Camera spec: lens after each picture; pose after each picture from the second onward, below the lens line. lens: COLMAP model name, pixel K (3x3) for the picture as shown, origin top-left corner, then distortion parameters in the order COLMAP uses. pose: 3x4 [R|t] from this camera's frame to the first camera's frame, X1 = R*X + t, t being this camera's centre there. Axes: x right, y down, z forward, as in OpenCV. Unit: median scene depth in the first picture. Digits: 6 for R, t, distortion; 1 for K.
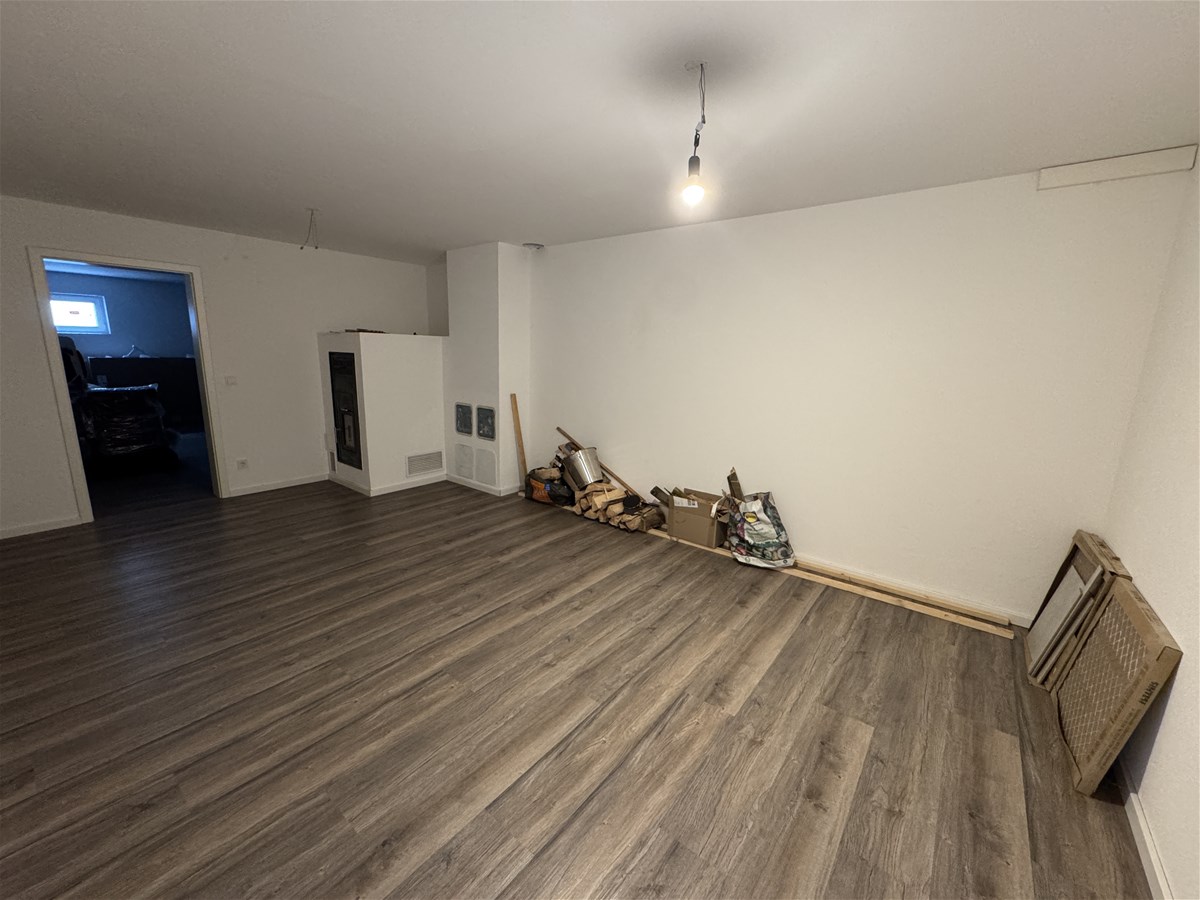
lens RADIAL K [[480.5, 0, 599.3], [0, 480.5, 447.2], [0, 0, 1]] dist [0.000088, -0.000067]
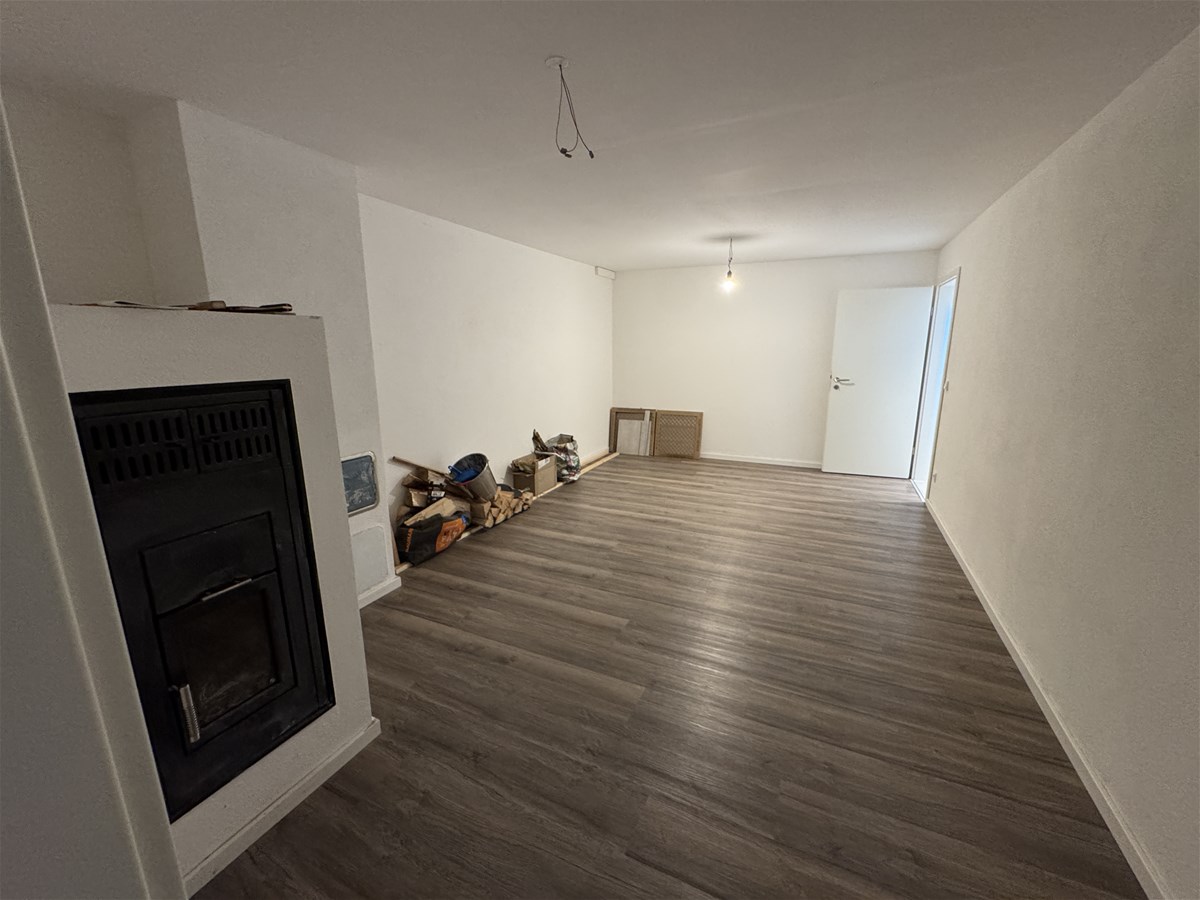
lens RADIAL K [[480.5, 0, 599.3], [0, 480.5, 447.2], [0, 0, 1]] dist [0.000088, -0.000067]
pose [[-0.226436, -0.225949, 0.947456, -1.262845], [0.192210, 0.943229, 0.270878, -0.288981], [-0.954873, 0.243447, -0.170151, 1.263198]]
